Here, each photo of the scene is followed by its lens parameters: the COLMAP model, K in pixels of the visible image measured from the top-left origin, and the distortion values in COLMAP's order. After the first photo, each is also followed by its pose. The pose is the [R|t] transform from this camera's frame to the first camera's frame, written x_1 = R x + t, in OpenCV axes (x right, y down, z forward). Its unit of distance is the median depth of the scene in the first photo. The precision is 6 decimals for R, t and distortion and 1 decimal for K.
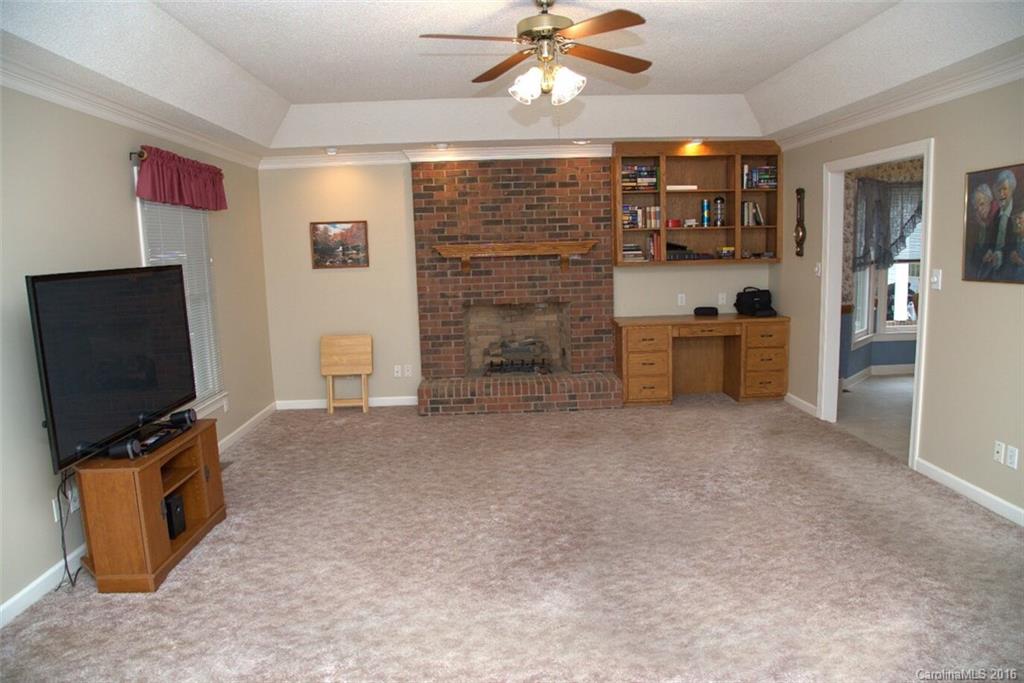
lens RADIAL K [[702.5, 0, 511.7], [0, 702.5, 350.2], [0, 0, 1]] dist [-0.094123, 0.070145]
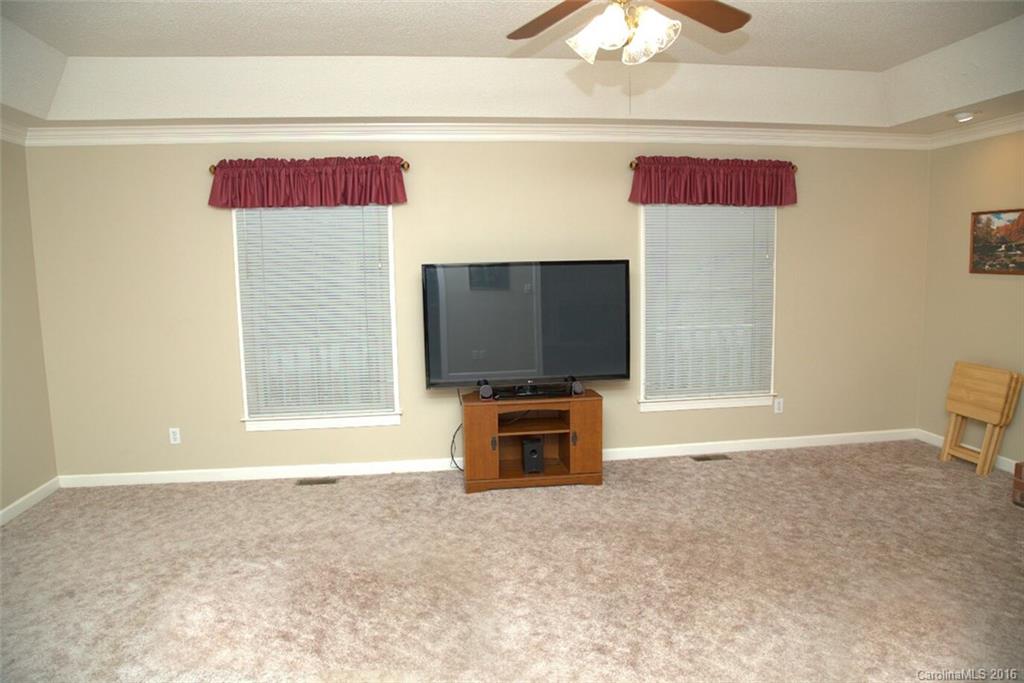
lens RADIAL K [[702.5, 0, 511.7], [0, 702.5, 350.2], [0, 0, 1]] dist [-0.094123, 0.070145]
pose [[0.109063, 0.162241, -0.980705, 0.414584], [-0.131842, 0.980235, 0.147501, -0.078807], [0.985253, 0.113211, 0.128298, 0.421057]]
